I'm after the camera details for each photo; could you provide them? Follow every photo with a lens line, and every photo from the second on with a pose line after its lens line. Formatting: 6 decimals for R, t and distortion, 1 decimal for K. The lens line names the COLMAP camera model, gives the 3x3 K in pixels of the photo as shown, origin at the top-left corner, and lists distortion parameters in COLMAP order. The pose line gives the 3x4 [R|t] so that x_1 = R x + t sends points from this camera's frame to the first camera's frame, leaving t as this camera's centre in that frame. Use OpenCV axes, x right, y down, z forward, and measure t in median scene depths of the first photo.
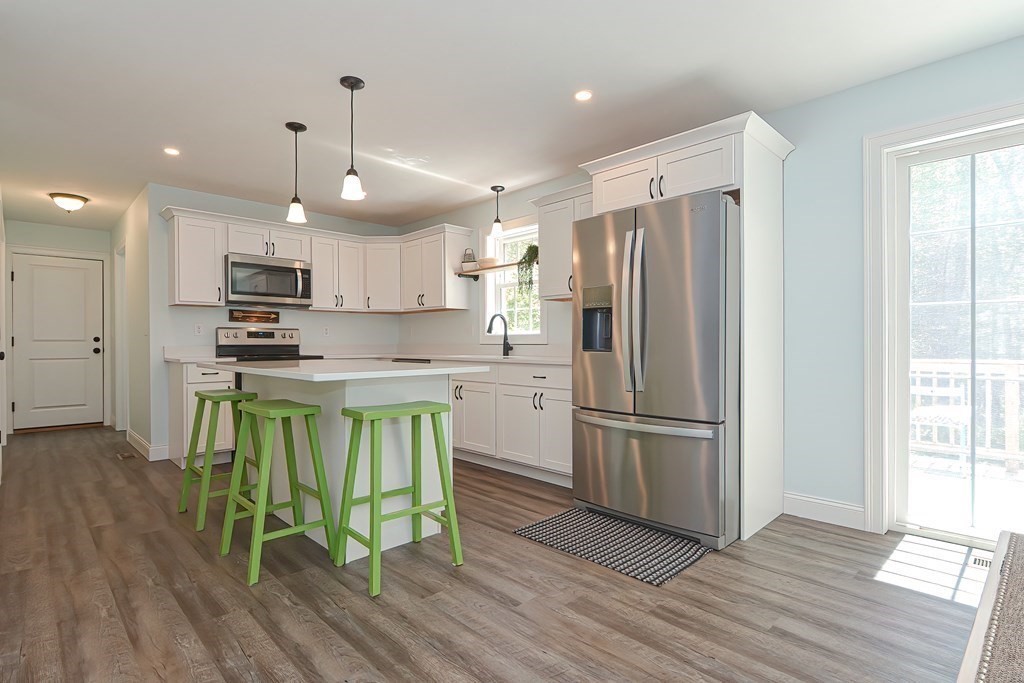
lens RADIAL K [[492.0, 0, 509.5], [0, 492.0, 346.8], [0, 0, 1]] dist [0.006621, -0.006721]
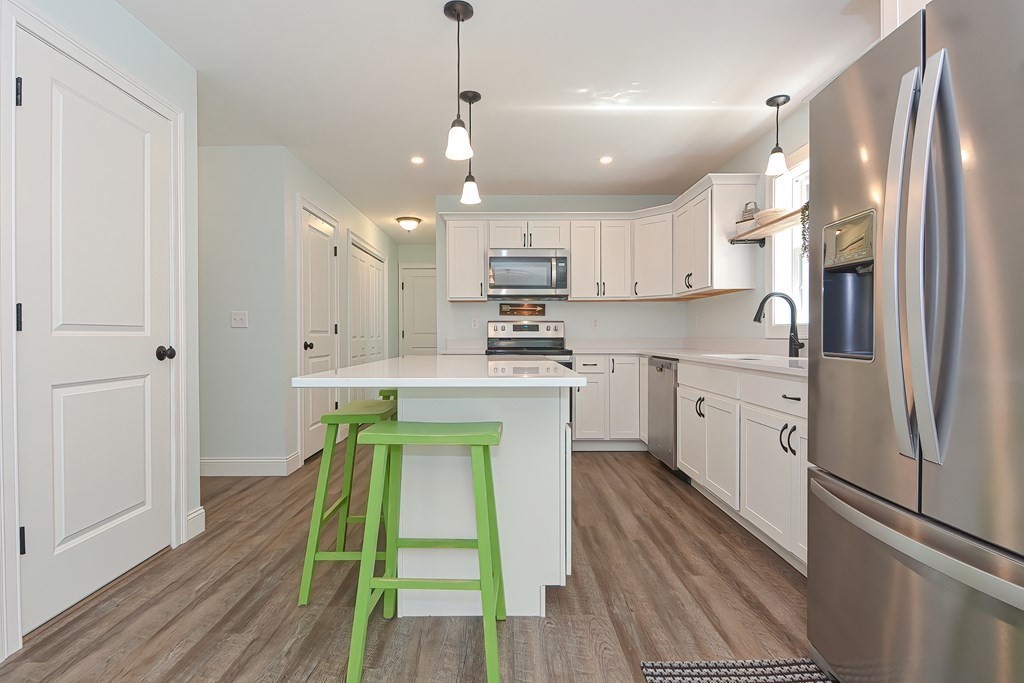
lens RADIAL K [[492.0, 0, 513.6], [0, 492.0, 342.2], [0, 0, 1]] dist [0.006621, -0.006721]
pose [[0.725922, 0.010915, -0.687690, 0.174036], [-0.006004, 0.999937, 0.009533, -0.005005], [0.687751, -0.002791, 0.725941, 0.282951]]
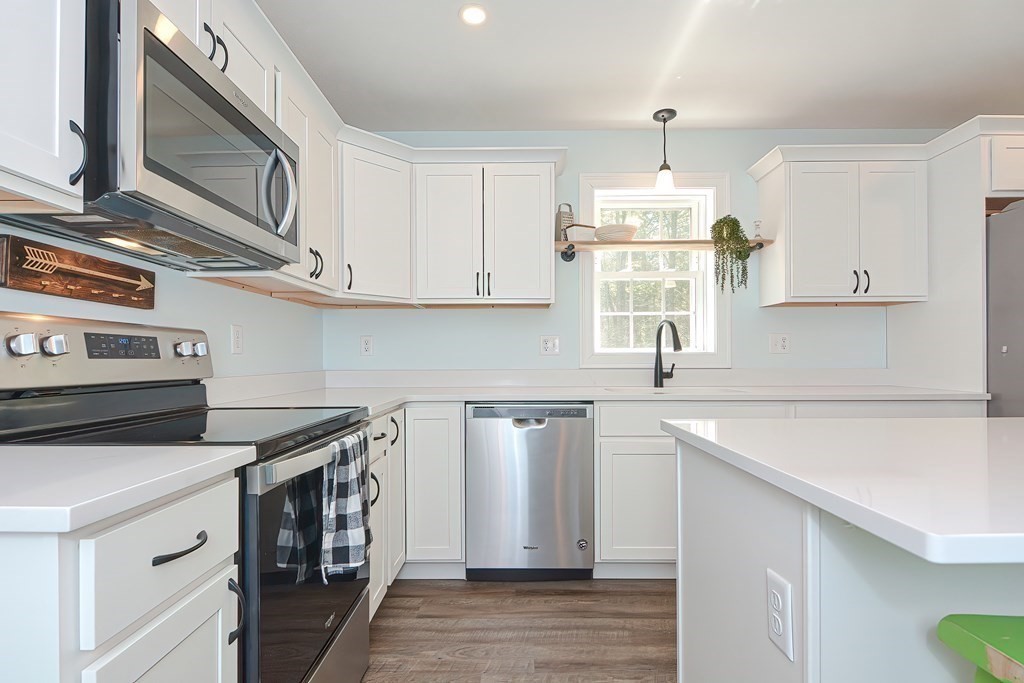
lens RADIAL K [[492.0, 0, 518.6], [0, 492.0, 355.0], [0, 0, 1]] dist [0.006621, -0.006721]
pose [[0.707549, 0.004430, 0.706650, -0.587815], [0.004877, 0.999926, -0.011152, -0.016774], [-0.706647, 0.011337, 0.707475, 0.698396]]
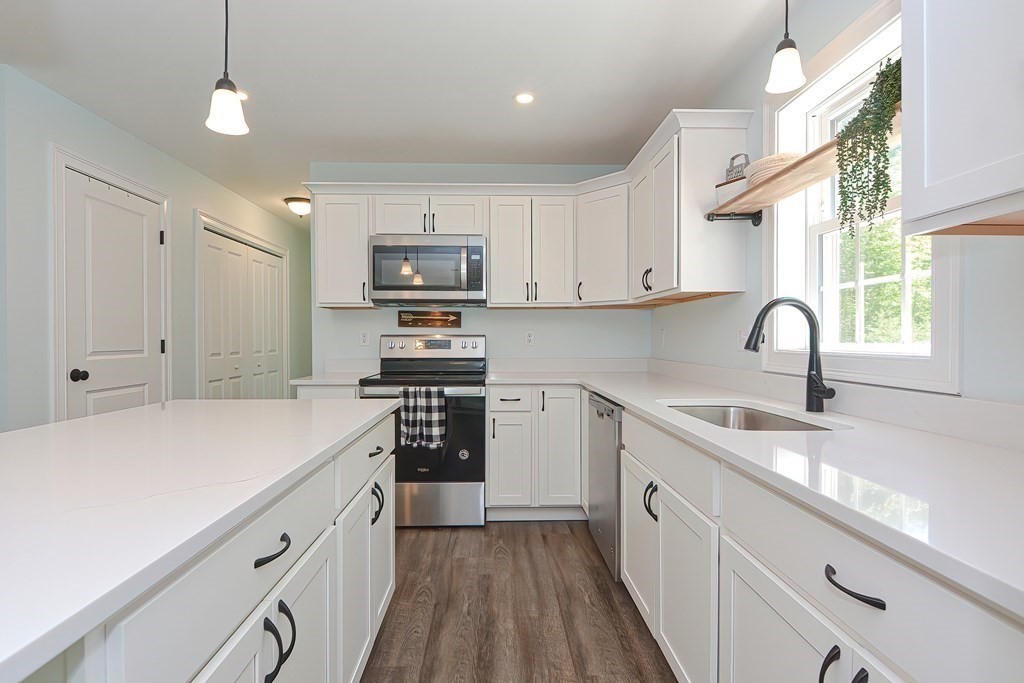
lens RADIAL K [[492.0, 0, 510.6], [0, 492.0, 345.9], [0, 0, 1]] dist [0.006621, -0.006721]
pose [[0.738625, 0.012672, -0.673997, 0.074339], [-0.007590, 0.999916, 0.010482, -0.033060], [0.674073, -0.002627, 0.738660, 0.585936]]
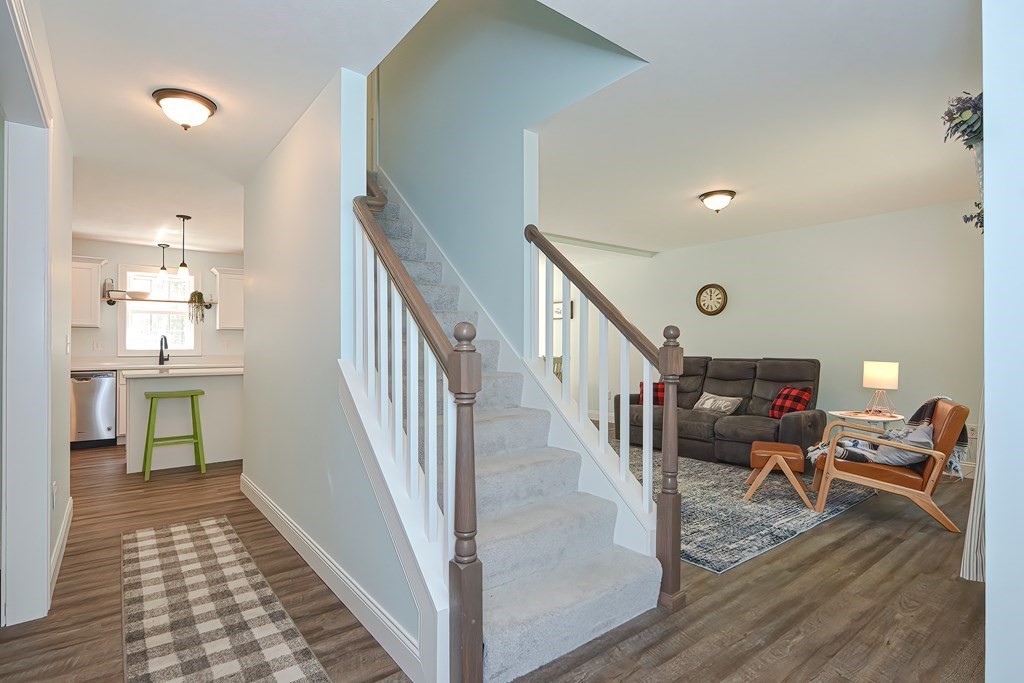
lens RADIAL K [[492.0, 0, 492.1], [0, 492.0, 347.7], [0, 0, 1]] dist [0.006621, -0.006721]
pose [[0.127309, 0.000019, 0.991863, -1.308764], [0.004177, 0.999991, -0.000555, -0.026205], [-0.991854, 0.004214, 0.127307, -0.116258]]
